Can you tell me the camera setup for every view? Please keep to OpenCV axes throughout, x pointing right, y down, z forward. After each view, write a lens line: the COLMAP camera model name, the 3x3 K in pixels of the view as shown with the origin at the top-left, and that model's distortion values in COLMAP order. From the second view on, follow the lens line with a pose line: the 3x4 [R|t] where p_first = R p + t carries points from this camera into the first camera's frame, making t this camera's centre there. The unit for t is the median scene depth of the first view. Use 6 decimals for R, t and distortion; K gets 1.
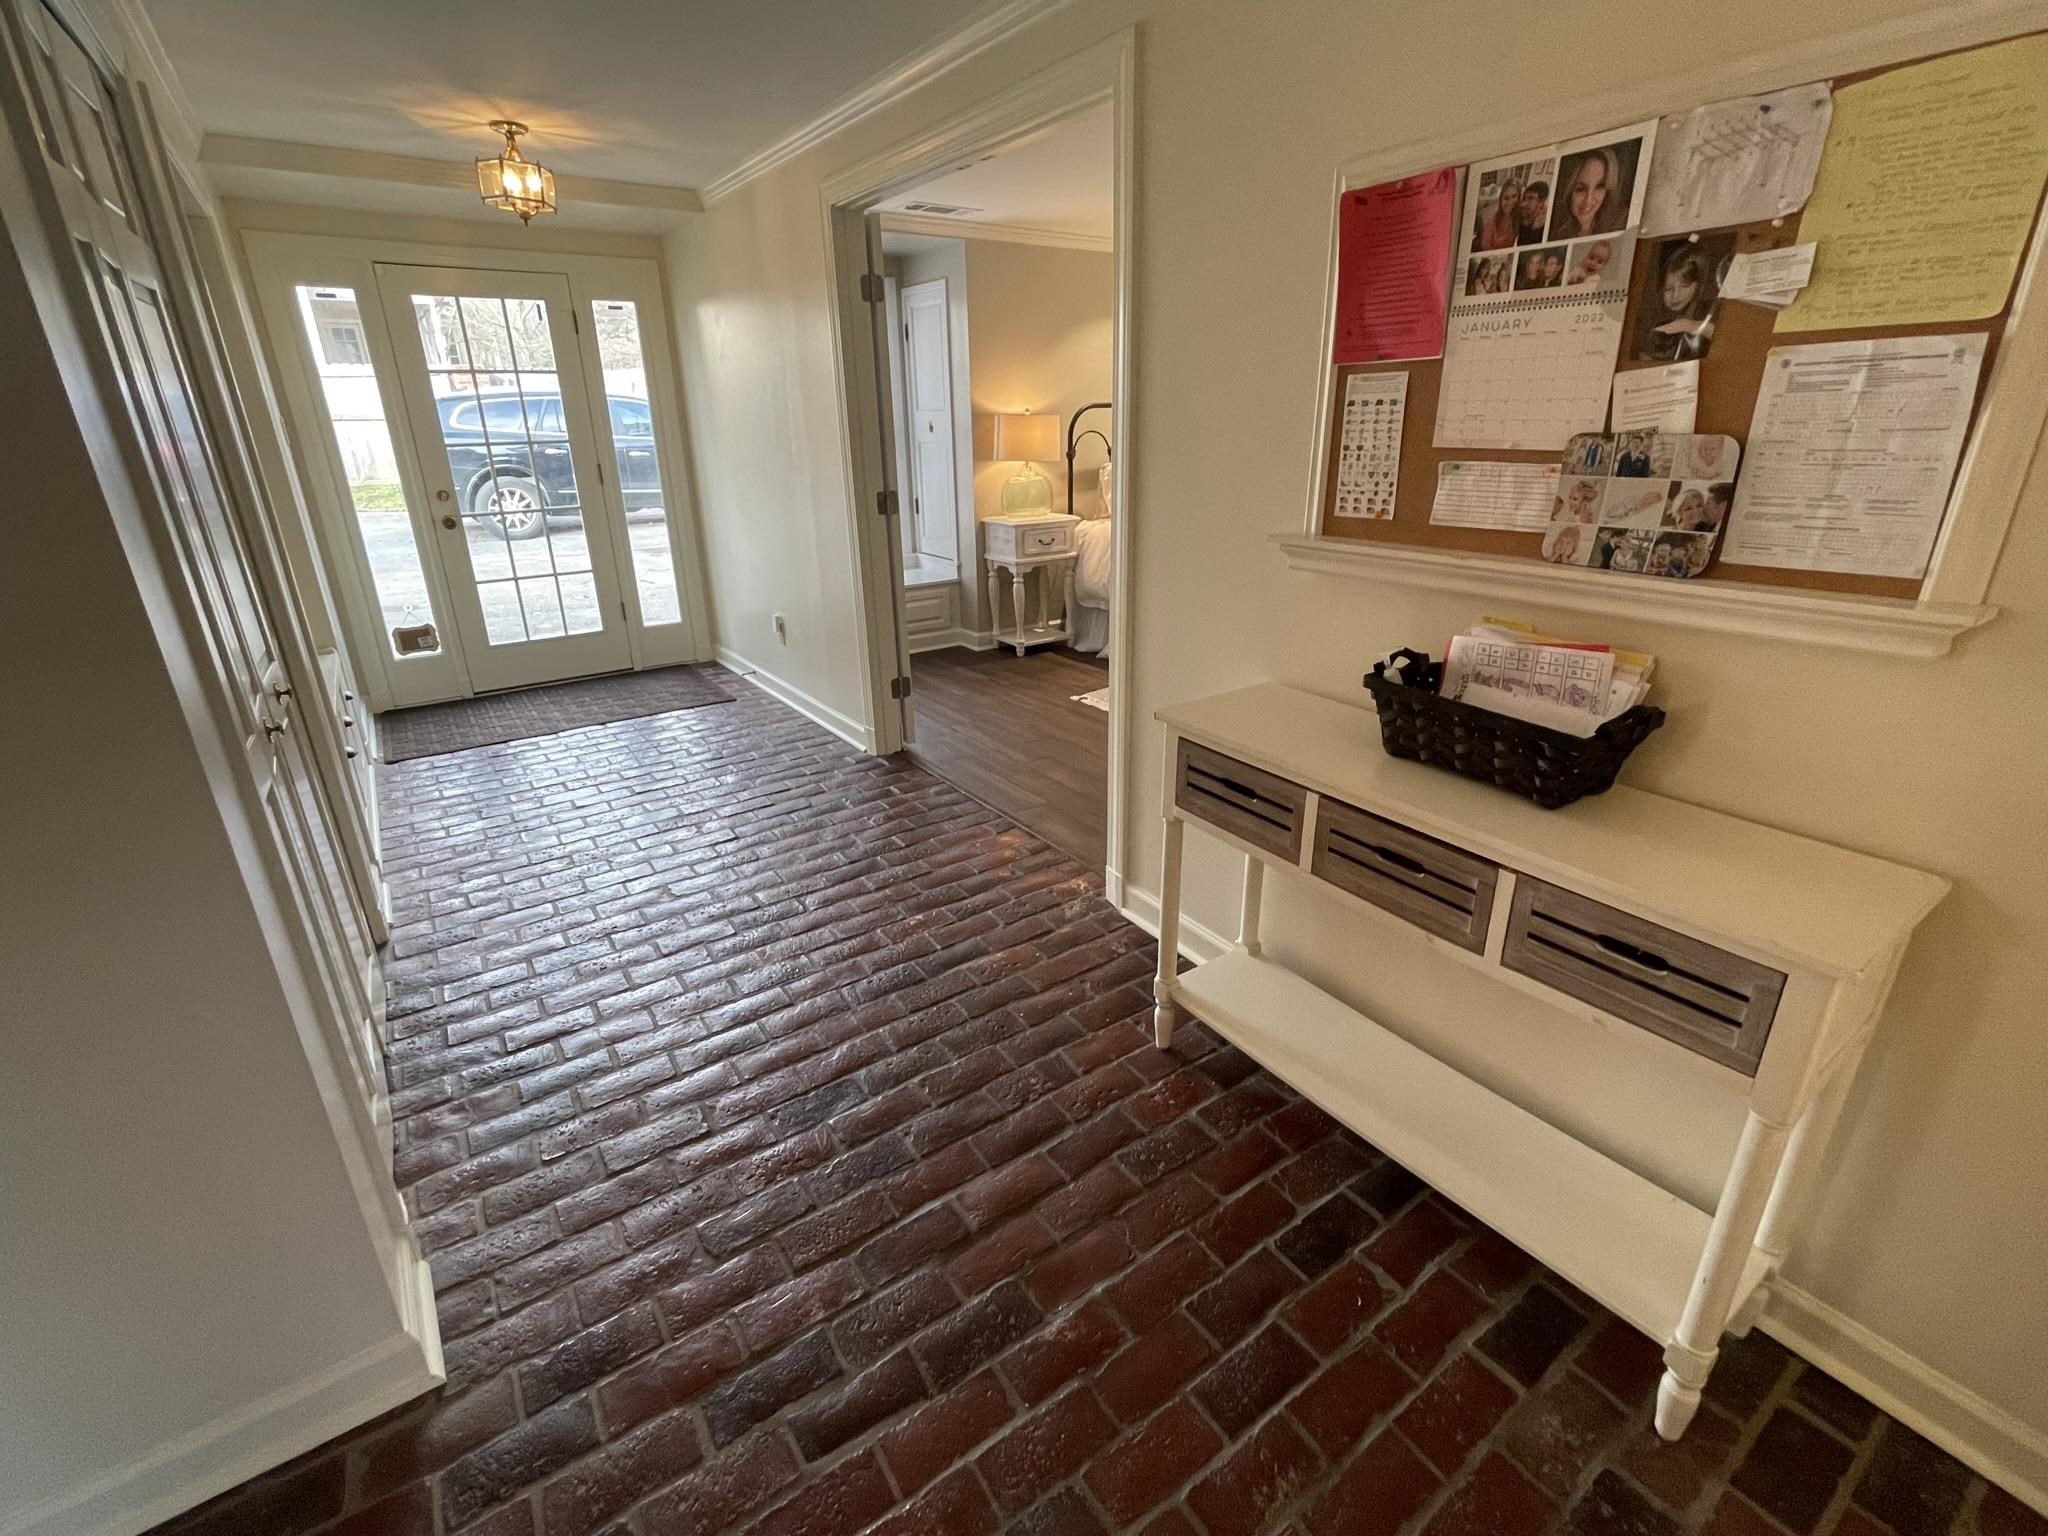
lens RADIAL K [[926.3, 0, 1039.5], [0, 926.3, 763.8], [0, 0, 1]] dist [0.001360, 0.000175]
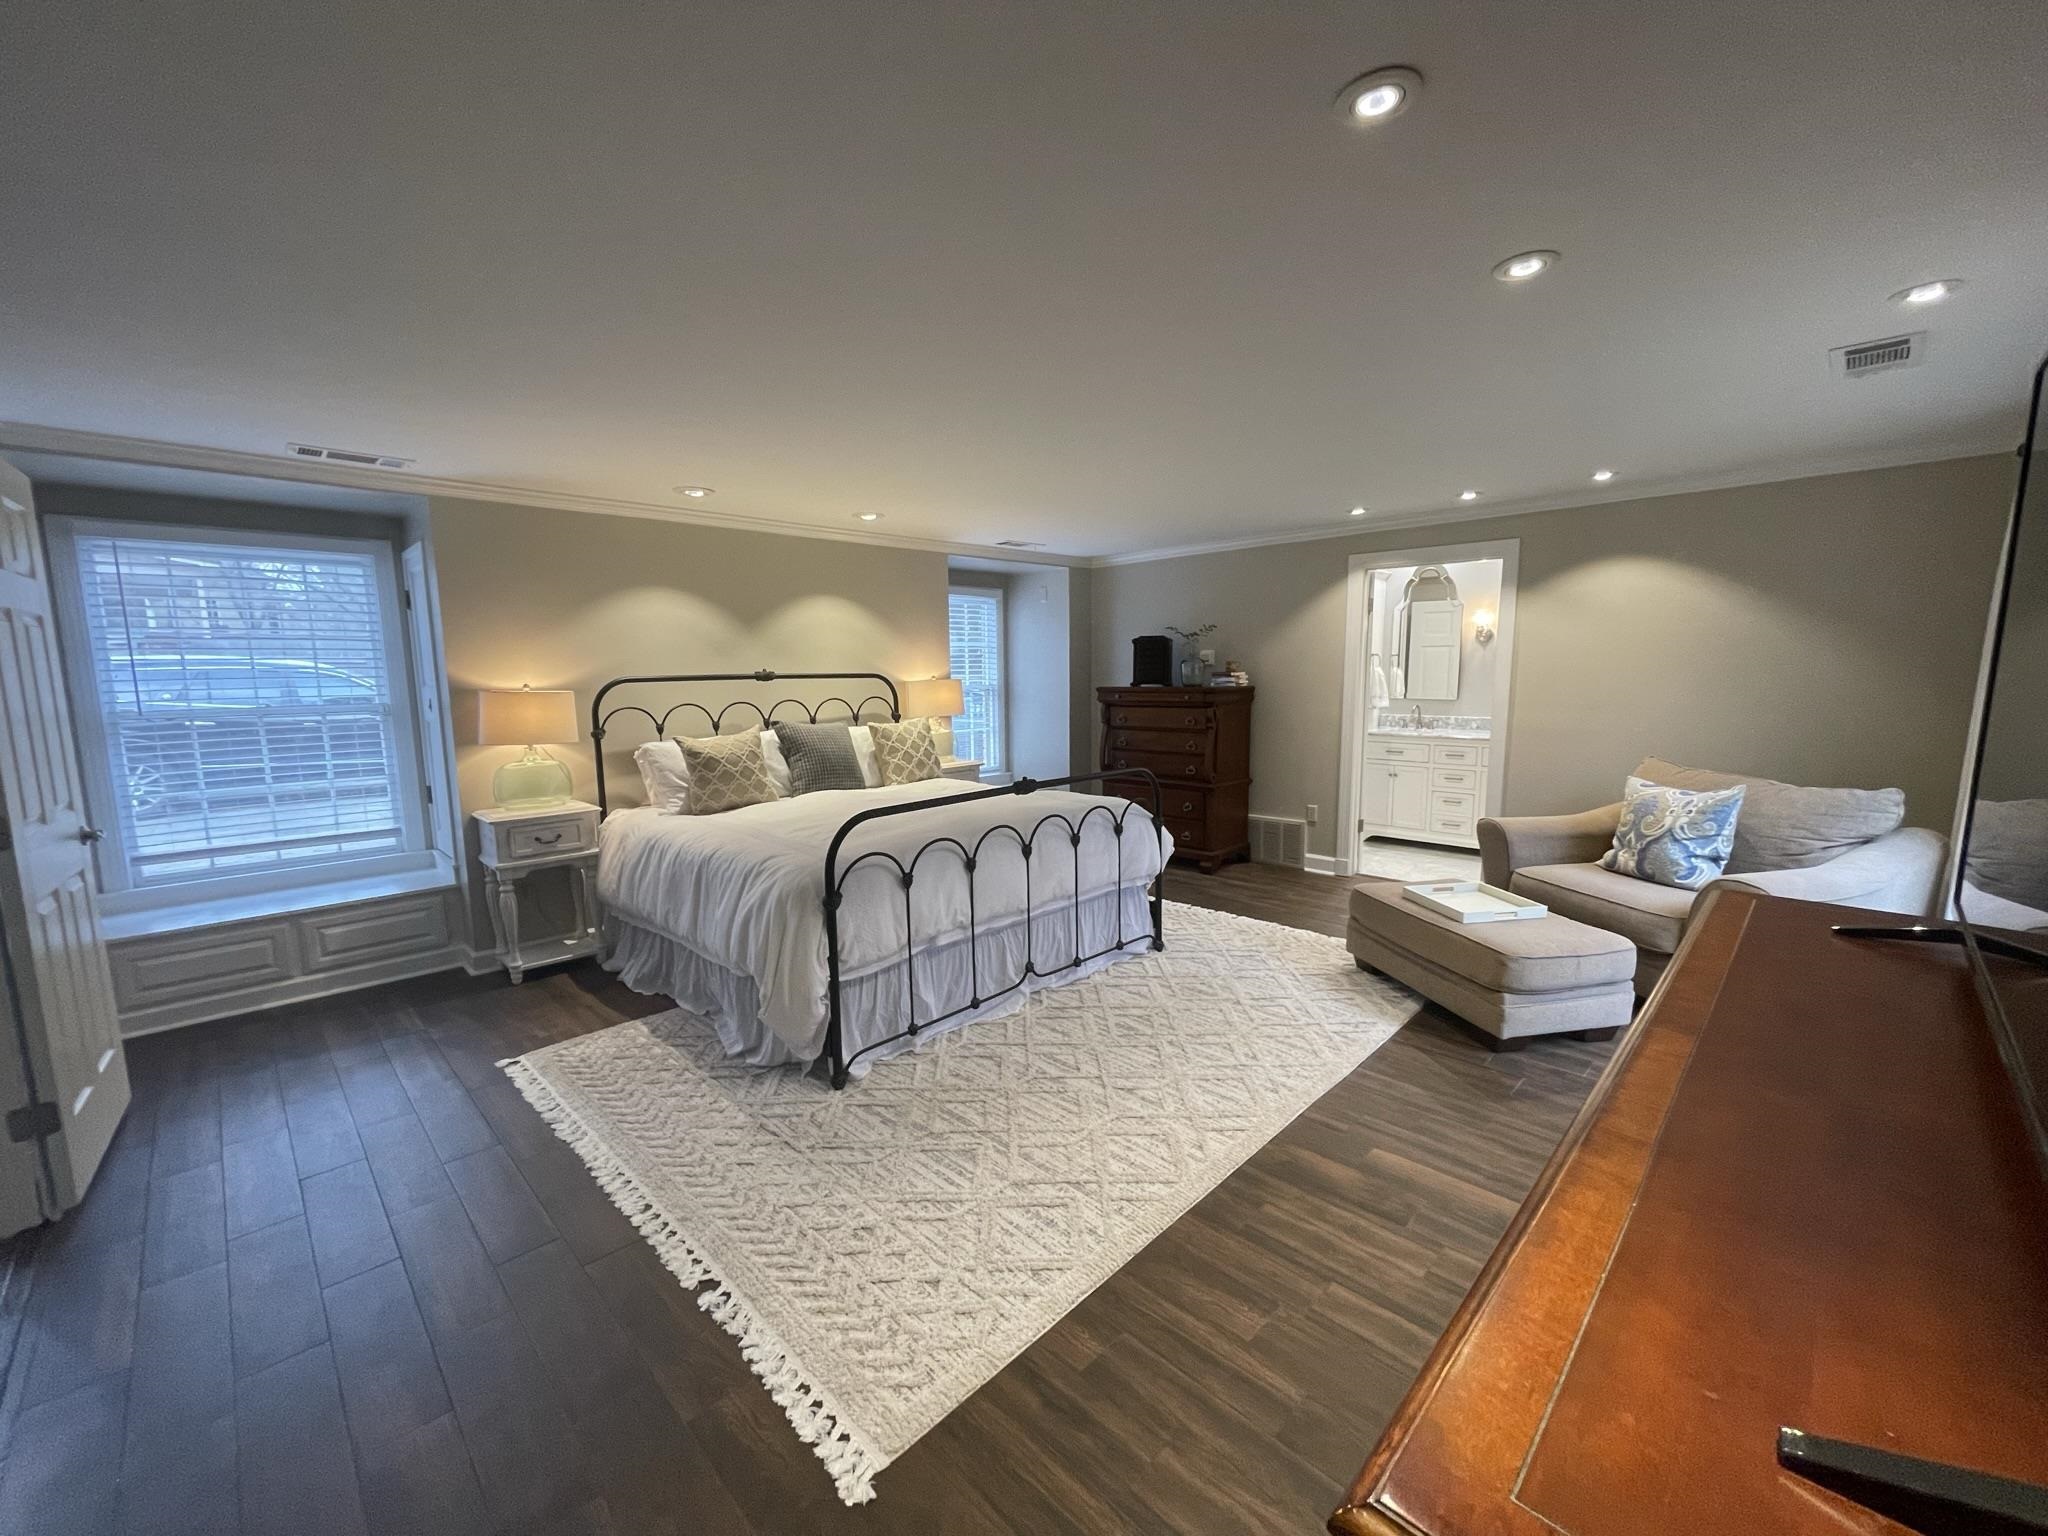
lens RADIAL K [[838.4, 0, 1024.0], [0, 838.4, 768.0], [0, 0, 1]] dist [-0.001660, 0.003926]
pose [[0.987332, -0.018833, 0.157547, 0.418245], [0.057338, 0.968180, -0.243600, -0.136411], [-0.147946, 0.249547, 0.956994, 0.312932]]
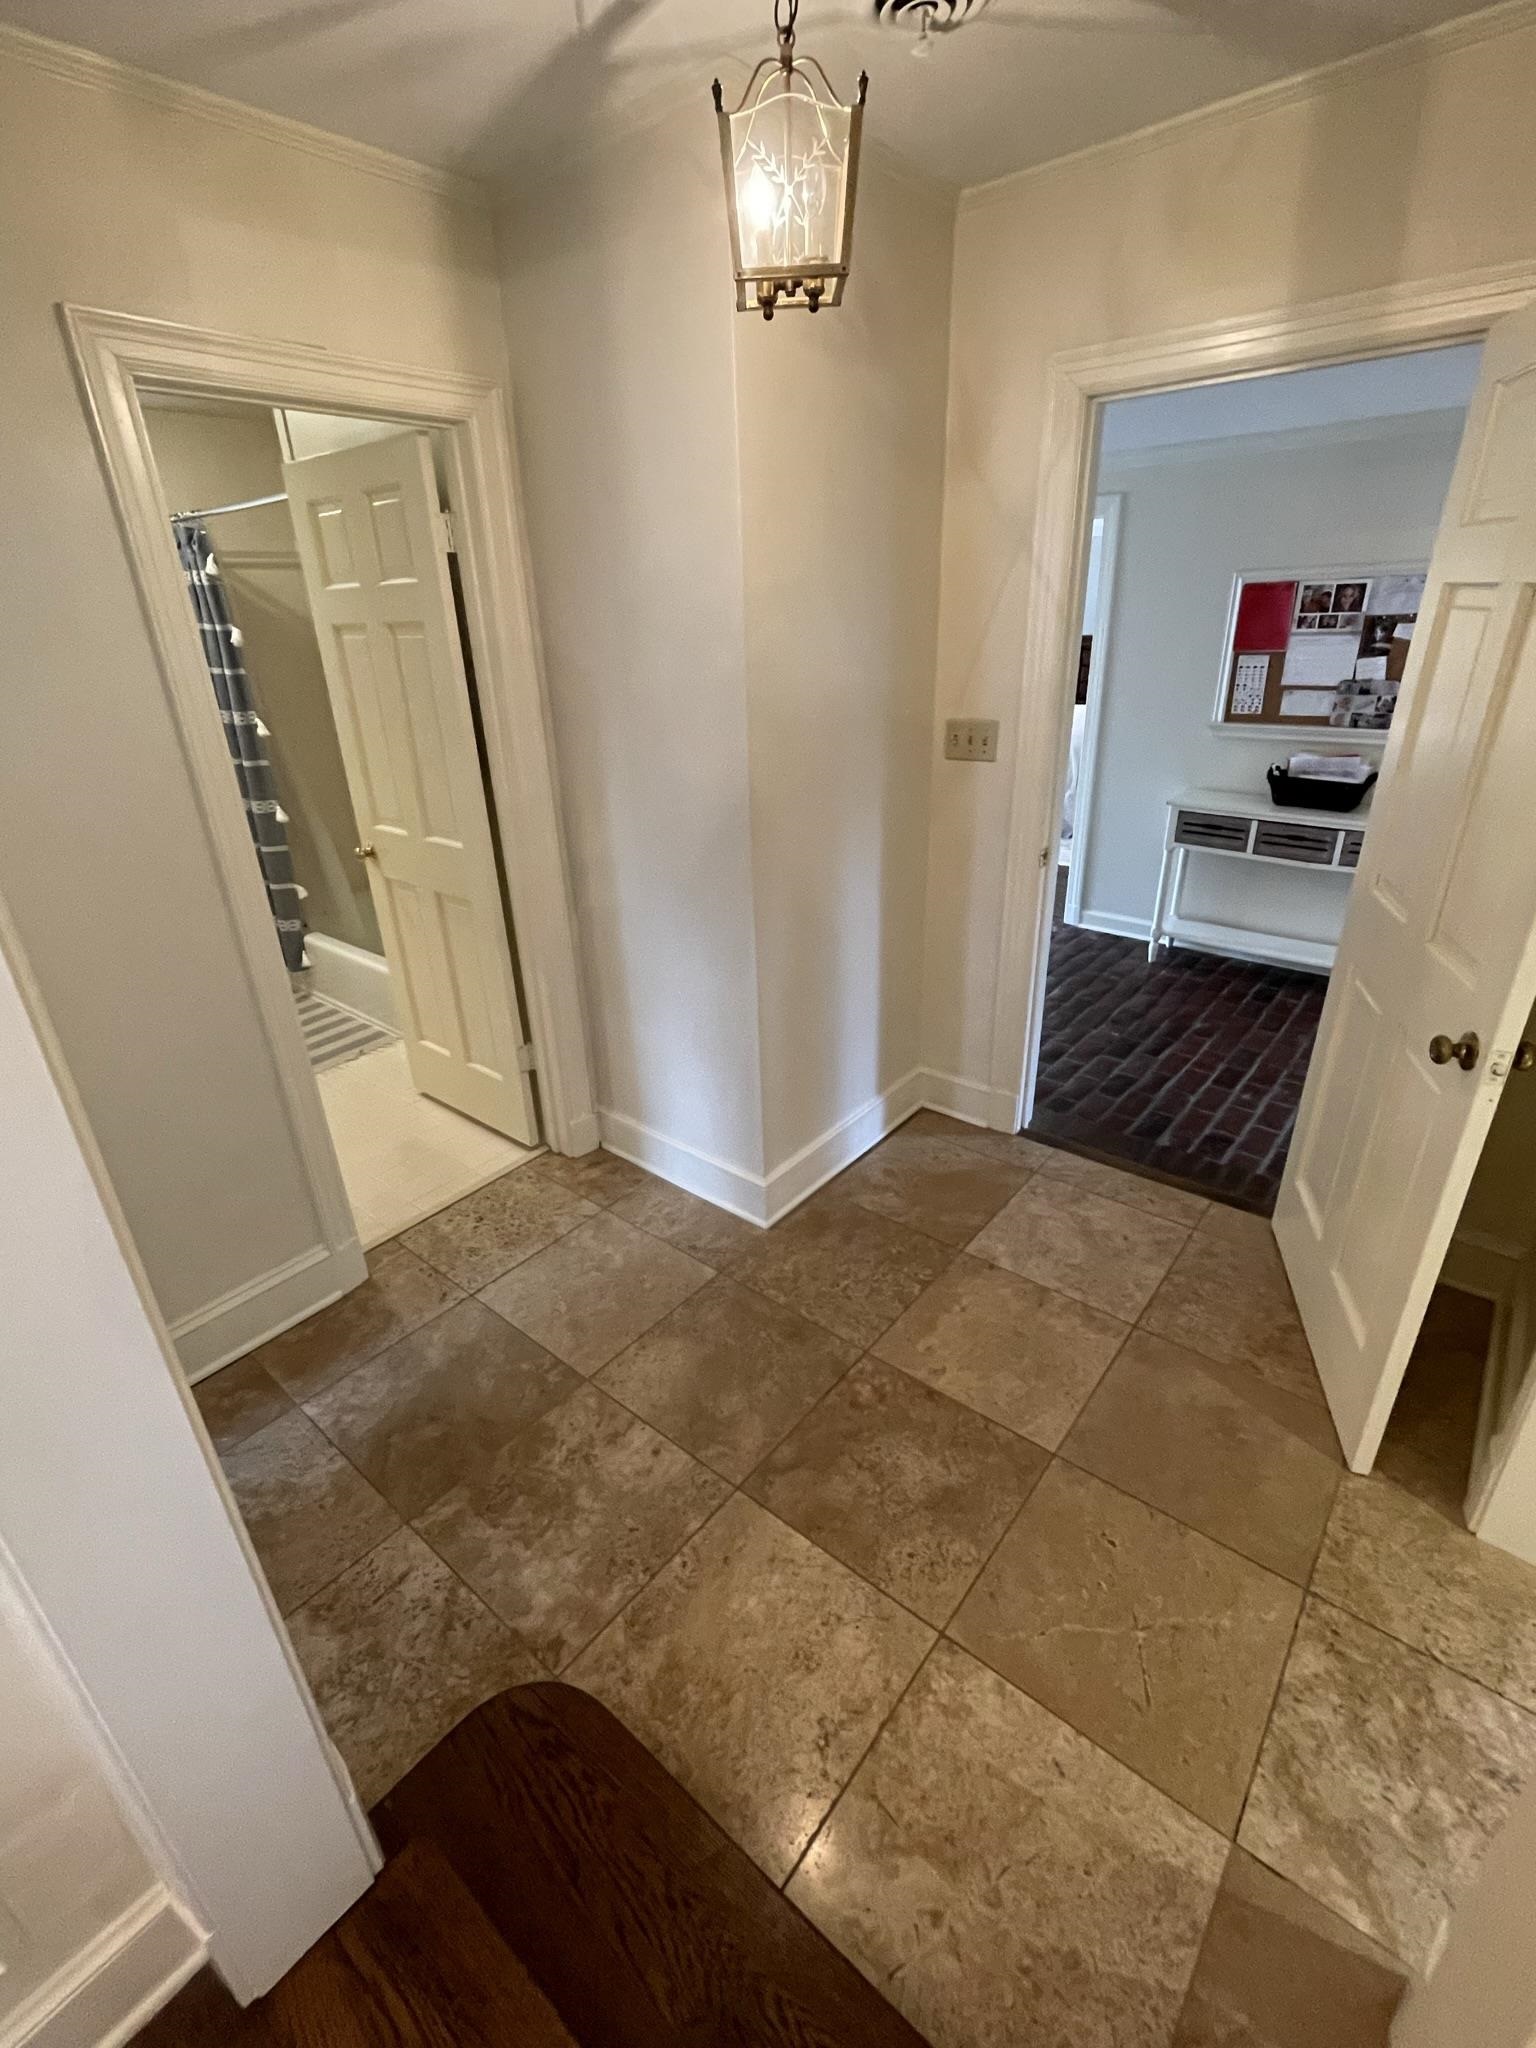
lens RADIAL K [[926.3, 0, 768.0], [0, 926.3, 1024.0], [0, 0, 1]] dist [0.001360, 0.000175]
pose [[0.966162, -0.125552, 0.225319, -1.683279], [0.112335, 0.991159, 0.070603, 0.258094], [-0.232191, -0.042903, 0.971724, -1.243100]]
